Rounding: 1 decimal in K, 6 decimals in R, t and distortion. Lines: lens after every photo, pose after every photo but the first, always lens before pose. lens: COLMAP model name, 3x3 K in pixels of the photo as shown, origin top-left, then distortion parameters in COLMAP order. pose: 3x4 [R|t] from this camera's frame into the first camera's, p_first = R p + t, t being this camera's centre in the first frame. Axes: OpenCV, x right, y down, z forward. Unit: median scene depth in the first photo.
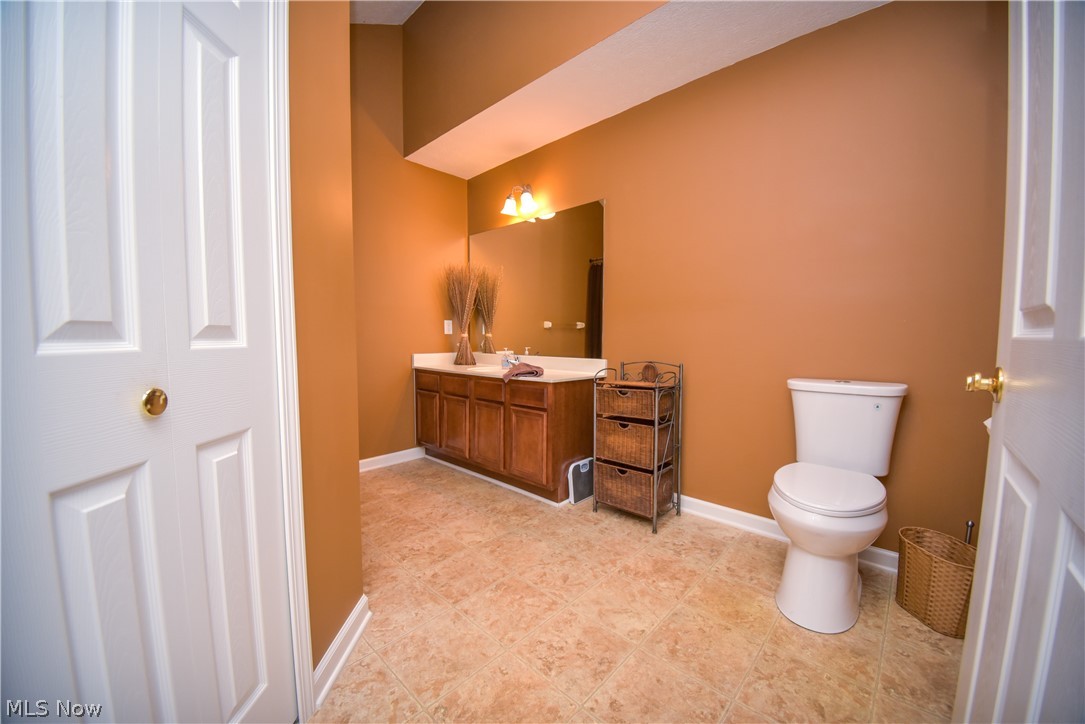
lens RADIAL K [[413.5, 0, 543.8], [0, 413.5, 359.8], [0, 0, 1]] dist [0.000795, -0.000135]
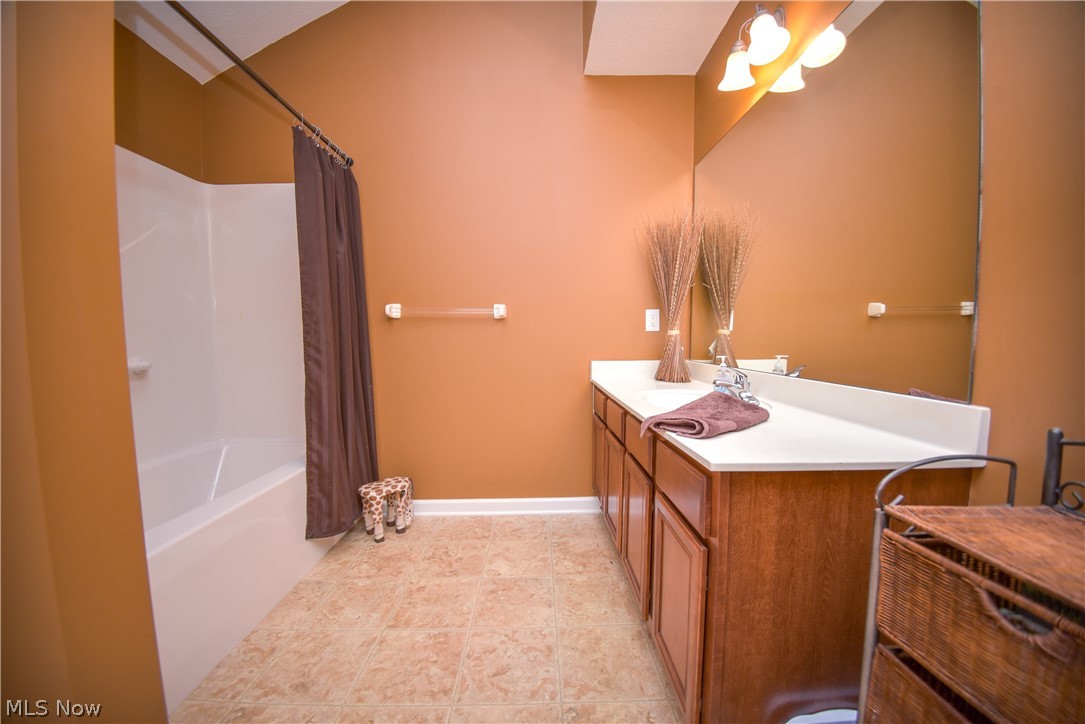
lens RADIAL K [[413.5, 0, 542.3], [0, 413.5, 364.7], [0, 0, 1]] dist [0.000795, -0.000135]
pose [[0.704950, 0.050728, -0.707440, 0.104904], [-0.029974, 0.998679, 0.041743, -0.032201], [0.708623, -0.008221, 0.705539, 0.434818]]
